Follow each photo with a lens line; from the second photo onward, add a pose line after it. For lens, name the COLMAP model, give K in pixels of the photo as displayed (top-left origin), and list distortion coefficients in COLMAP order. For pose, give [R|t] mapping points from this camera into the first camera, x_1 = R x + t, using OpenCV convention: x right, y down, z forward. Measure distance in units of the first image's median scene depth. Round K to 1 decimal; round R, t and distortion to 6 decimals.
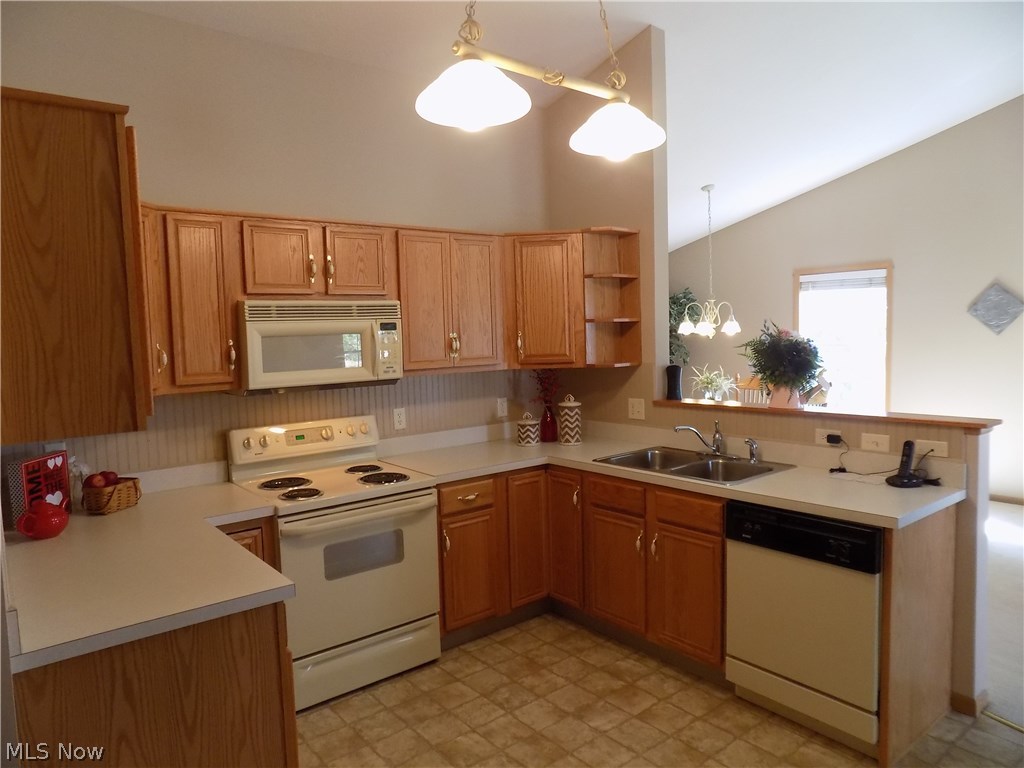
lens RADIAL K [[684.9, 0, 505.9], [0, 684.9, 382.6], [0, 0, 1]] dist [-0.058747, 0.036250]
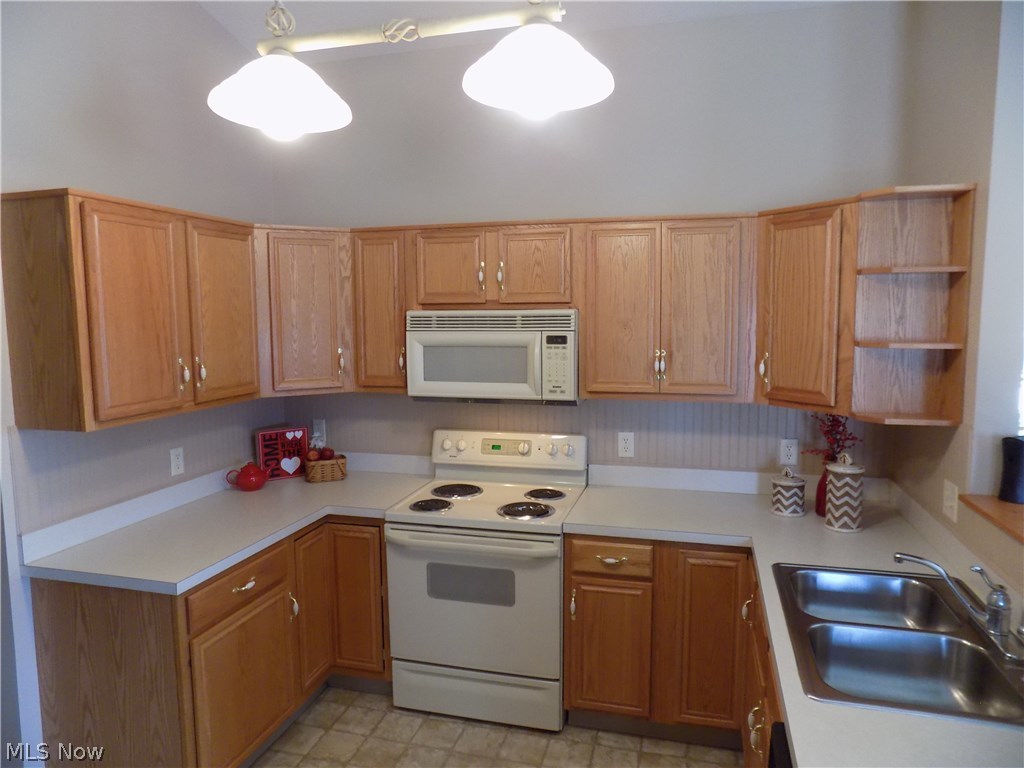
lens RADIAL K [[684.9, 0, 511.2], [0, 684.9, 382.7], [0, 0, 1]] dist [-0.058747, 0.036250]
pose [[0.587381, 0.108209, -0.802044, 0.496214], [-0.071216, 0.994088, 0.081963, -0.095377], [0.806171, 0.008975, 0.591614, 0.439431]]
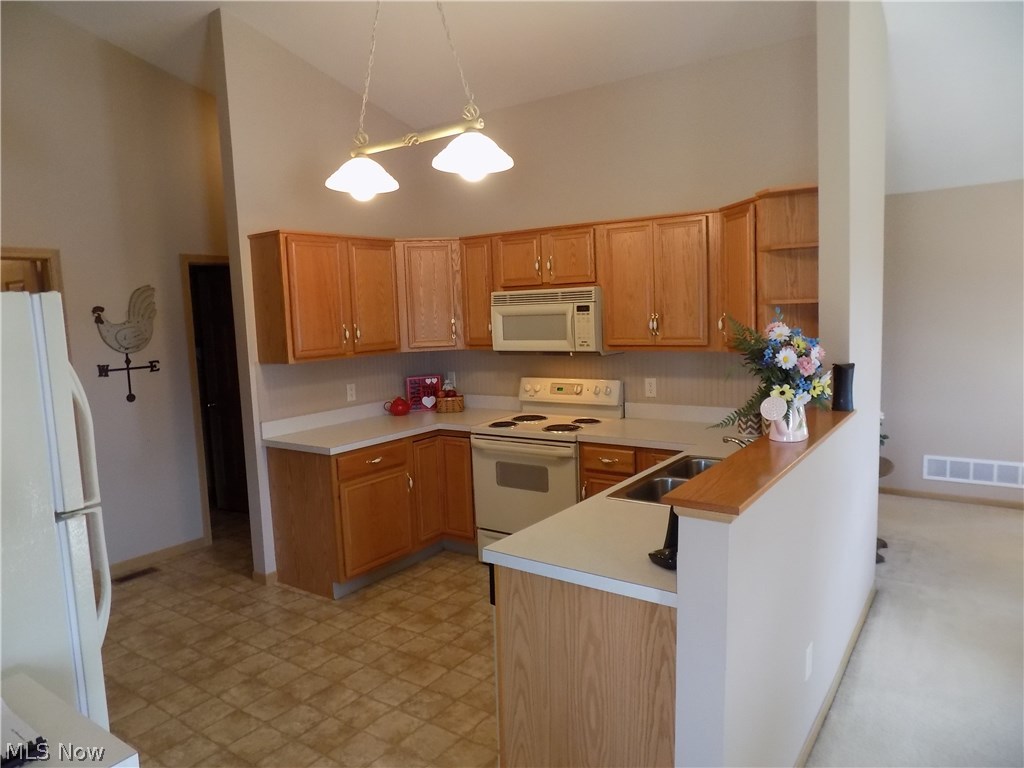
lens RADIAL K [[684.9, 0, 509.4], [0, 684.9, 381.5], [0, 0, 1]] dist [-0.058747, 0.036250]
pose [[0.277710, 0.121935, -0.952895, 0.975879], [-0.042712, 0.992498, 0.114554, -0.087206], [0.959715, 0.008887, 0.280835, 0.528861]]
